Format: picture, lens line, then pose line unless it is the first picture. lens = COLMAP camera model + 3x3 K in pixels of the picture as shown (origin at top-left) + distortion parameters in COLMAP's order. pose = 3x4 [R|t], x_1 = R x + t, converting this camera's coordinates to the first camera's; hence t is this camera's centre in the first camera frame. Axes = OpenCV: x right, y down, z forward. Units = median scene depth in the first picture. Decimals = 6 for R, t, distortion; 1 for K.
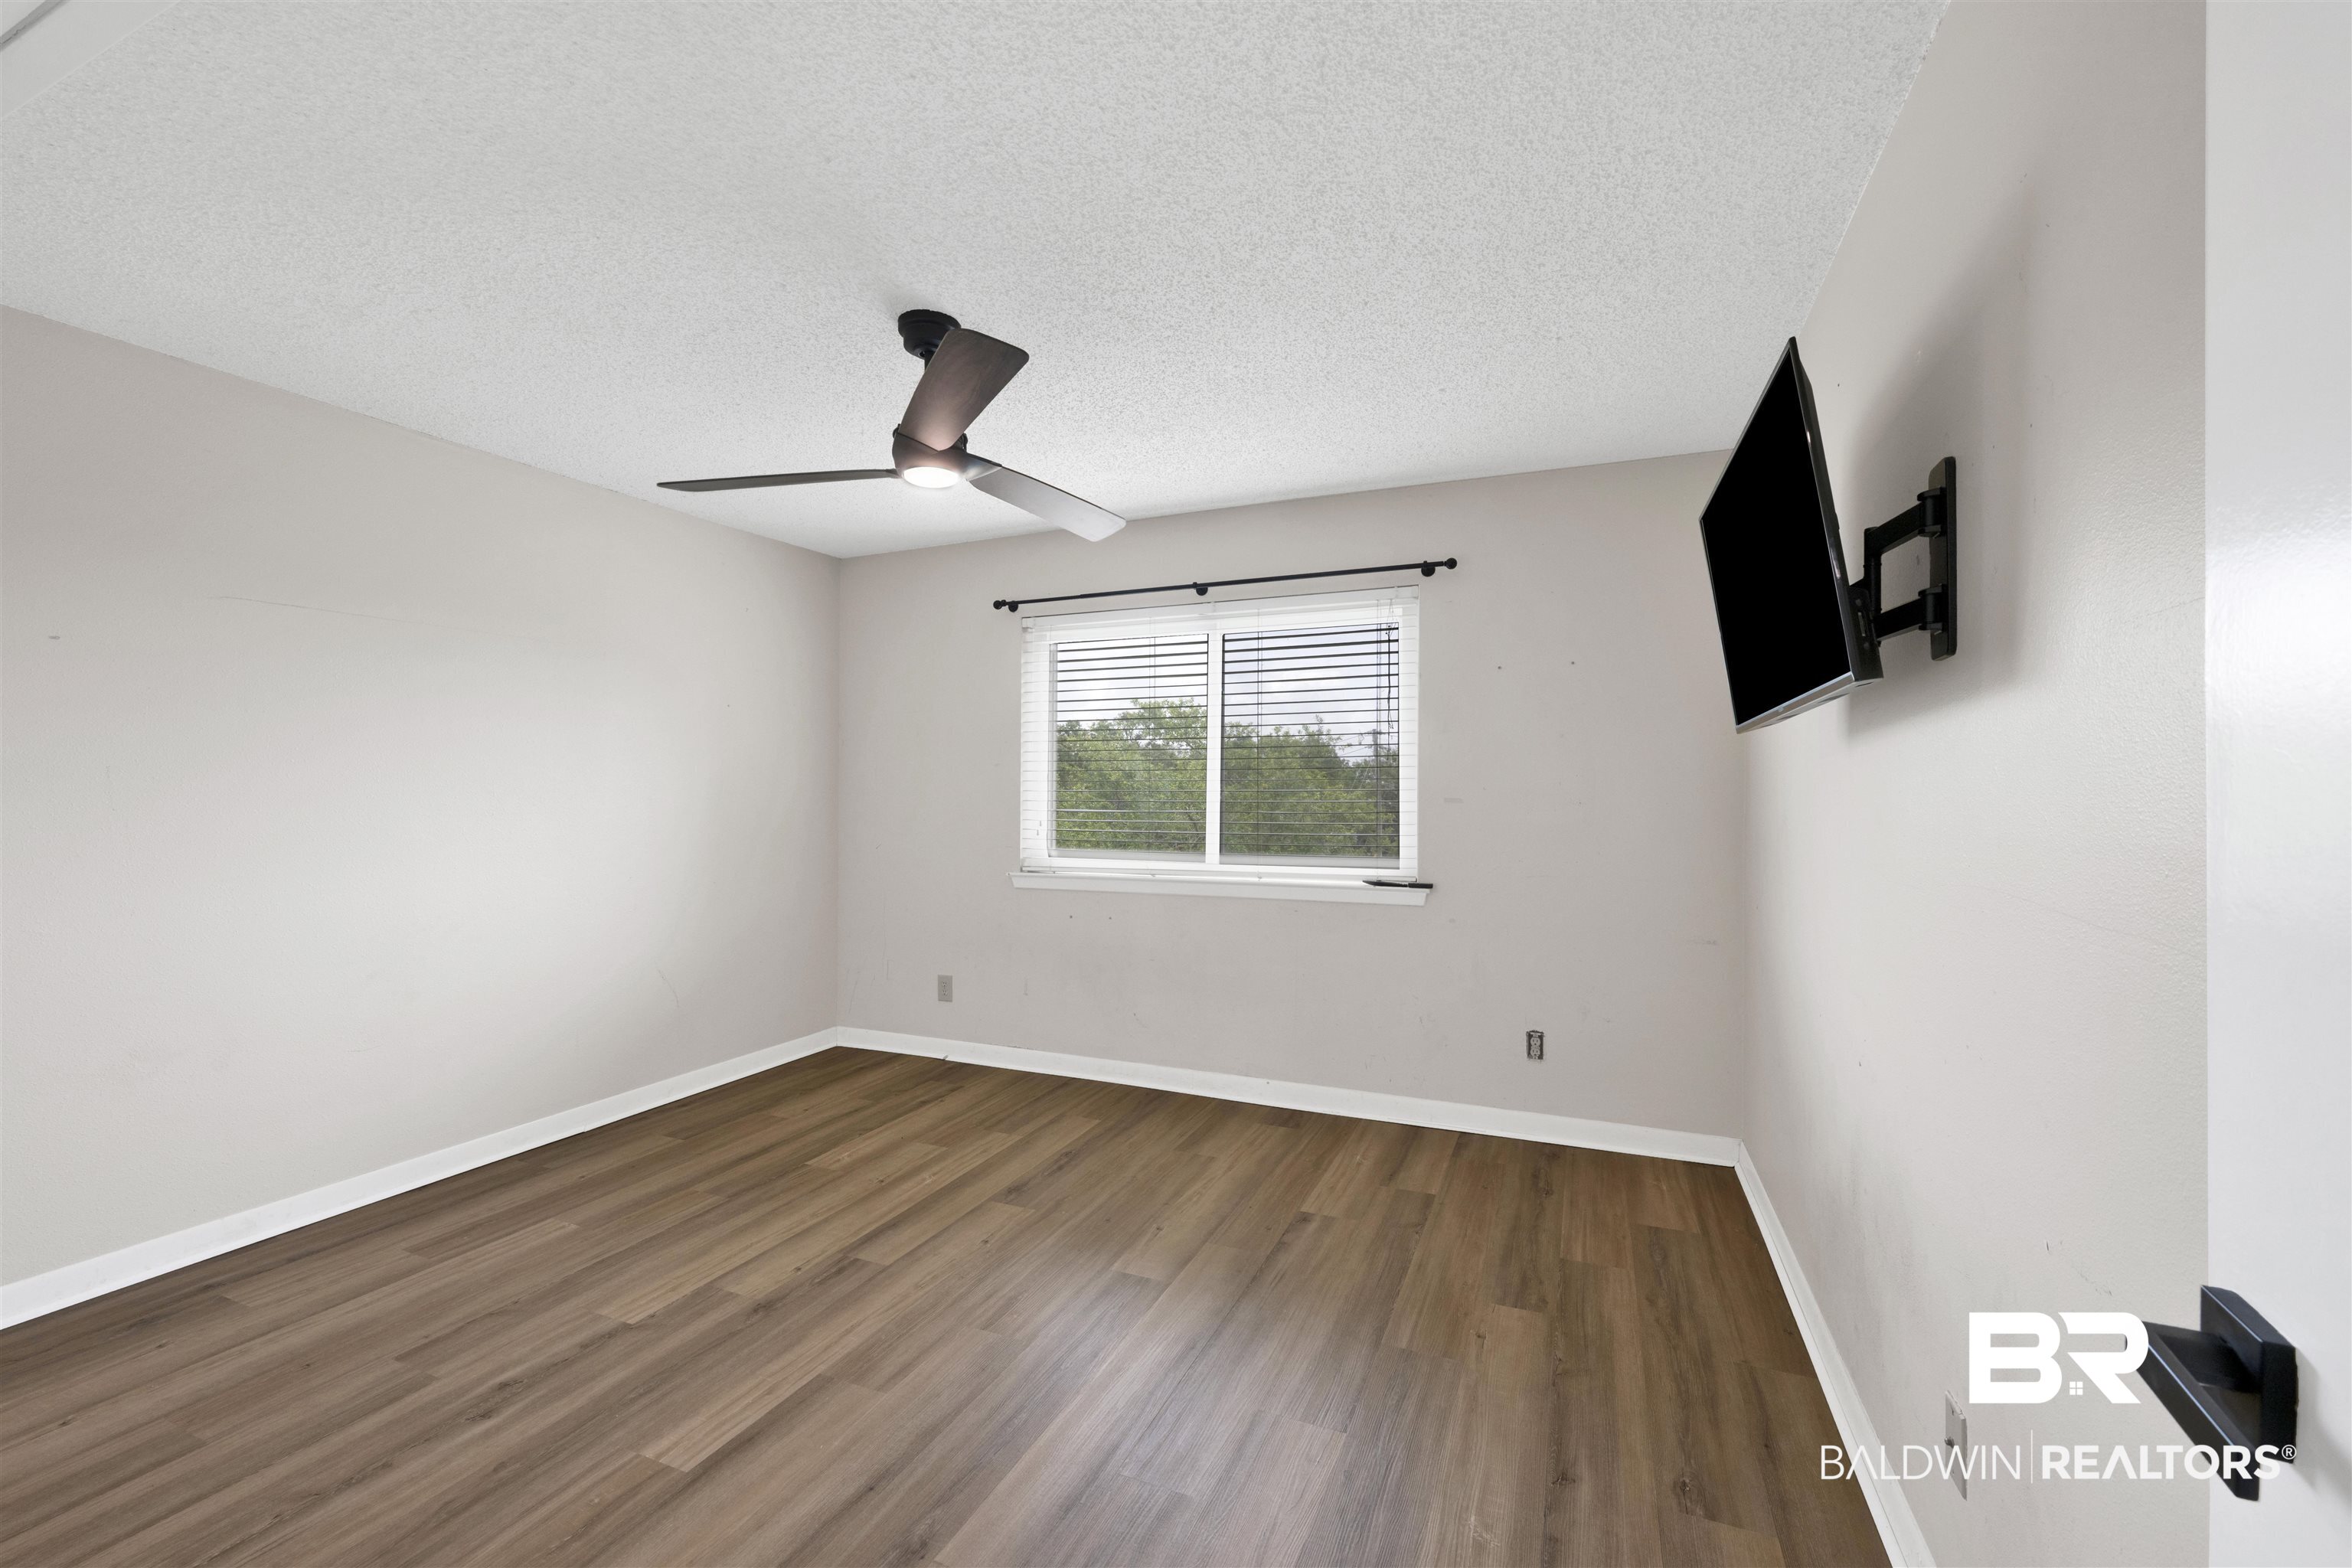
lens RADIAL K [[964.2, 0, 1165.3], [0, 964.2, 787.4], [0, 0, 1]] dist [-0.000114, 0.000627]
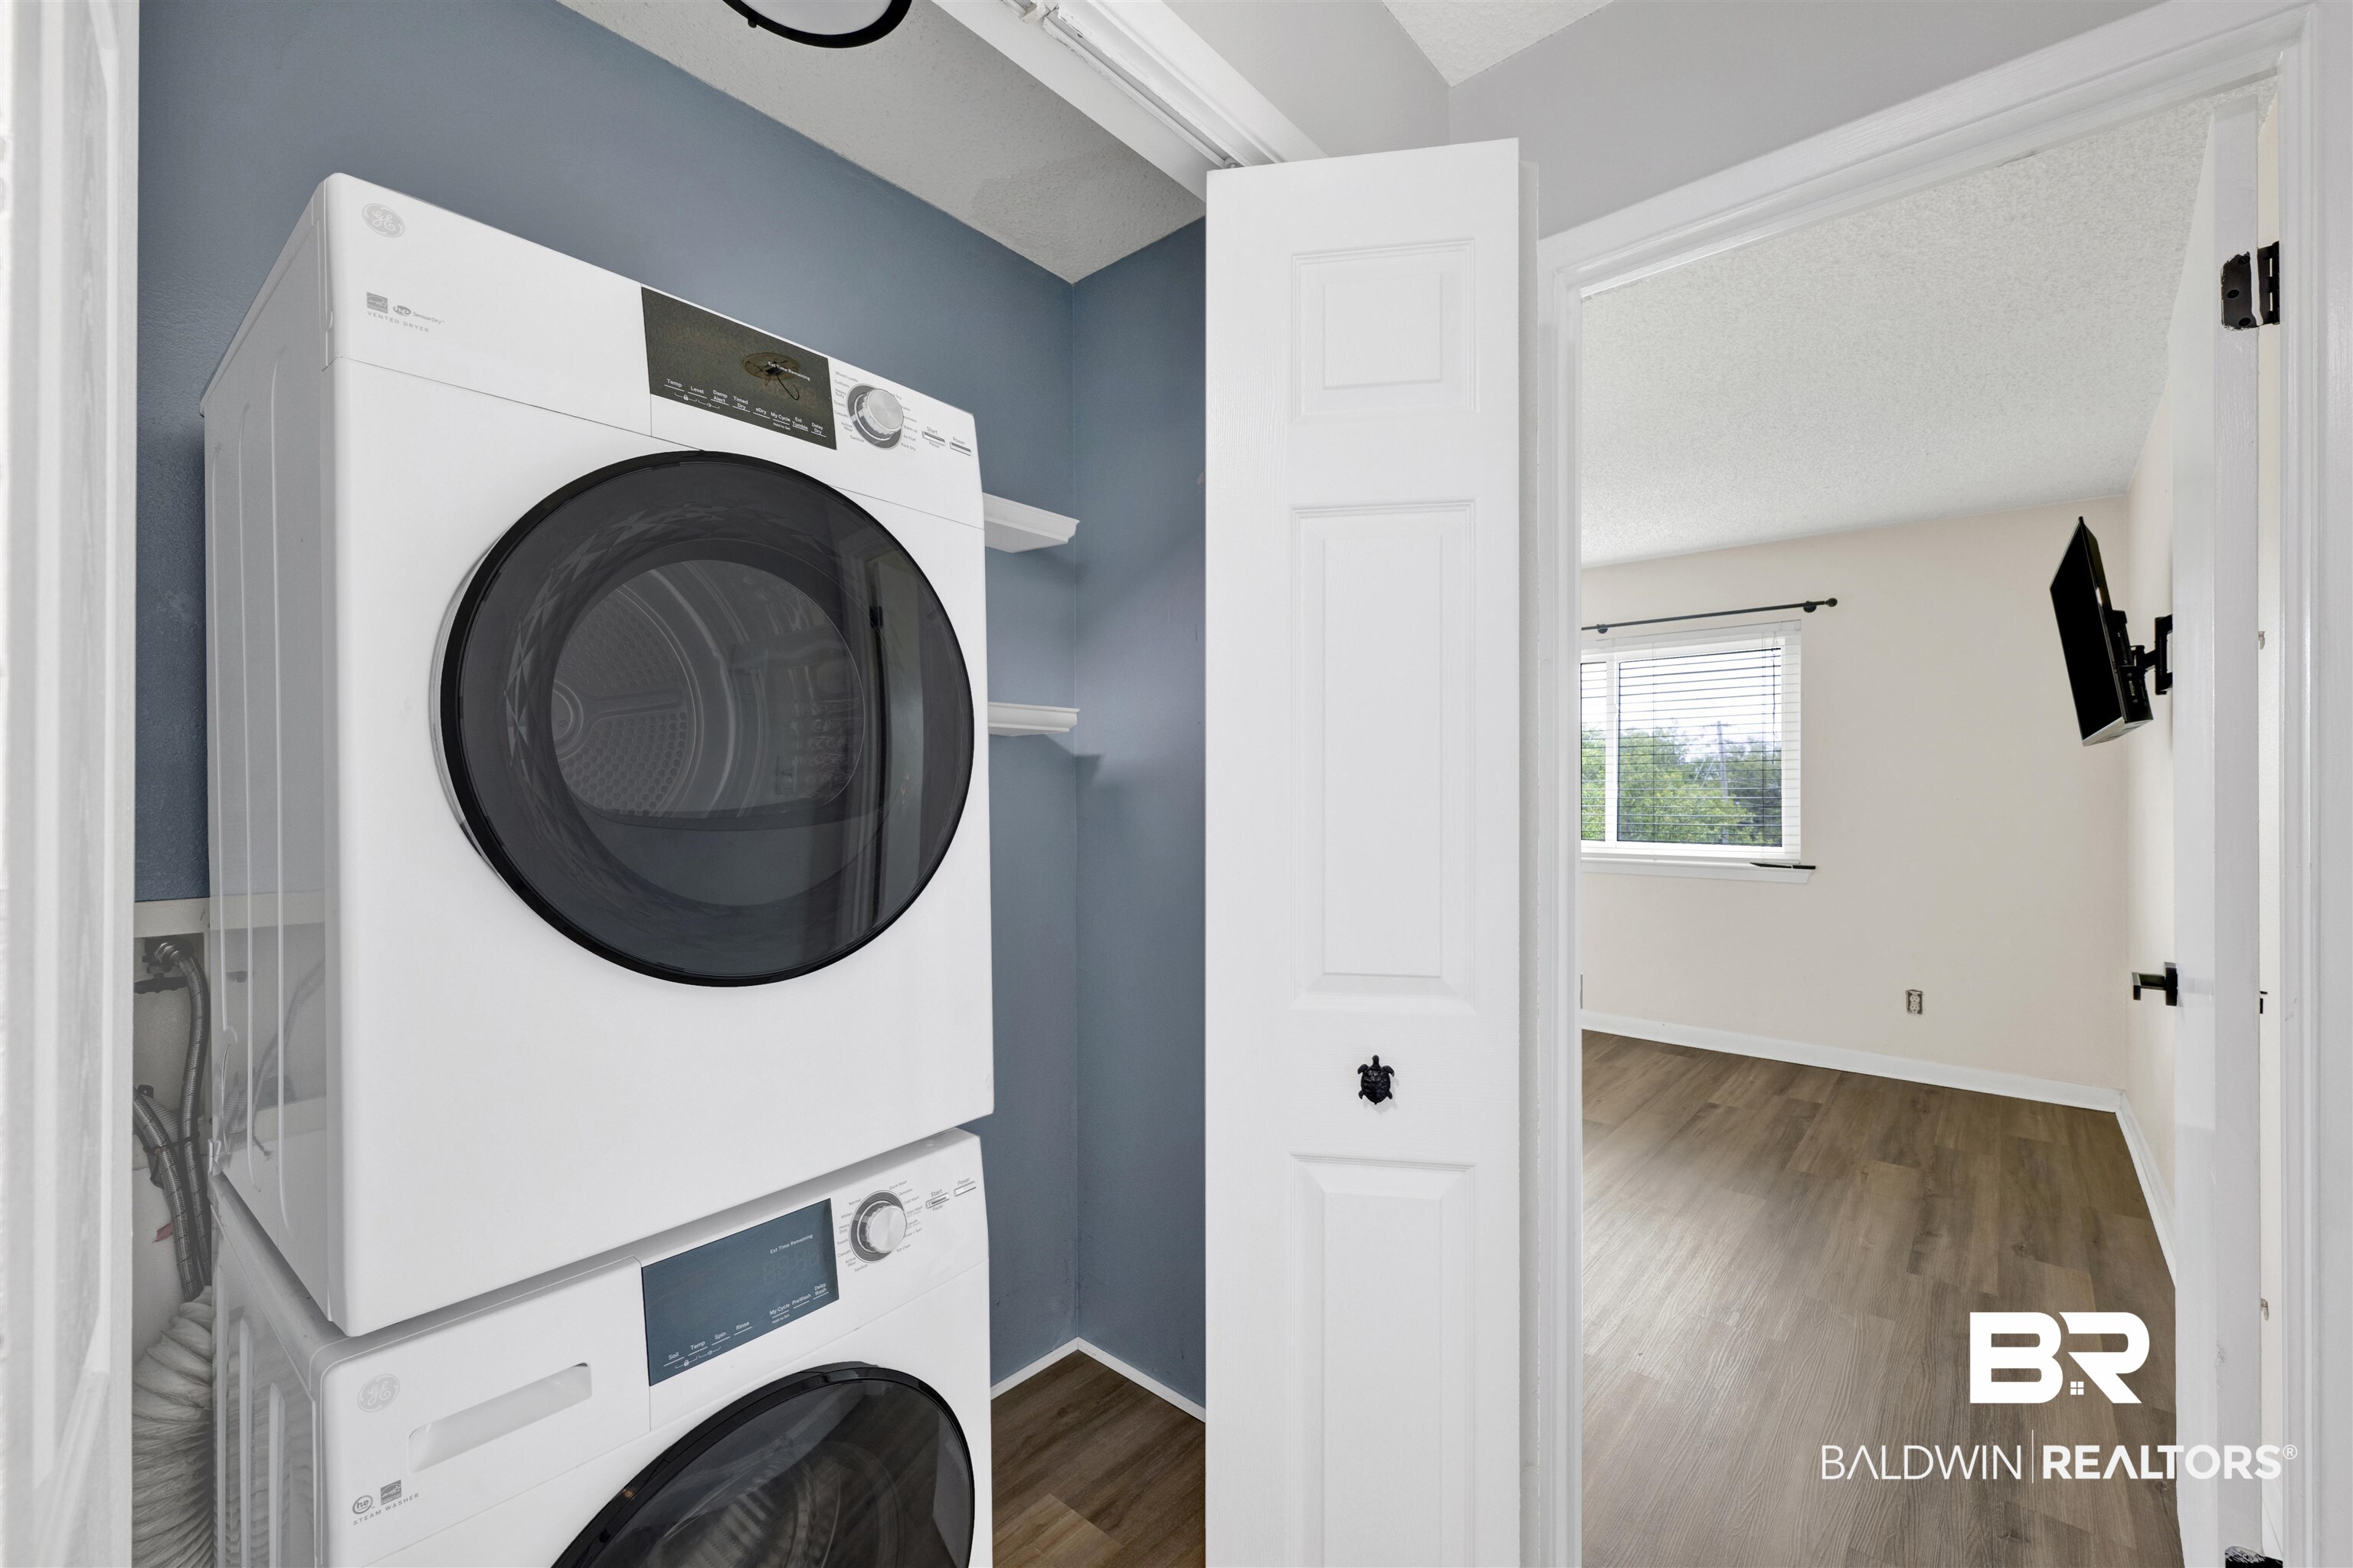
lens RADIAL K [[964.6, 0, 1191.4], [0, 964.6, 787.9], [0, 0, 1]] dist [-0.000114, 0.000627]
pose [[0.959435, -0.003179, -0.281911, -0.164777], [0.003184, 0.999995, -0.000440, 0.000021], [0.281911, -0.000476, 0.959441, -0.477380]]
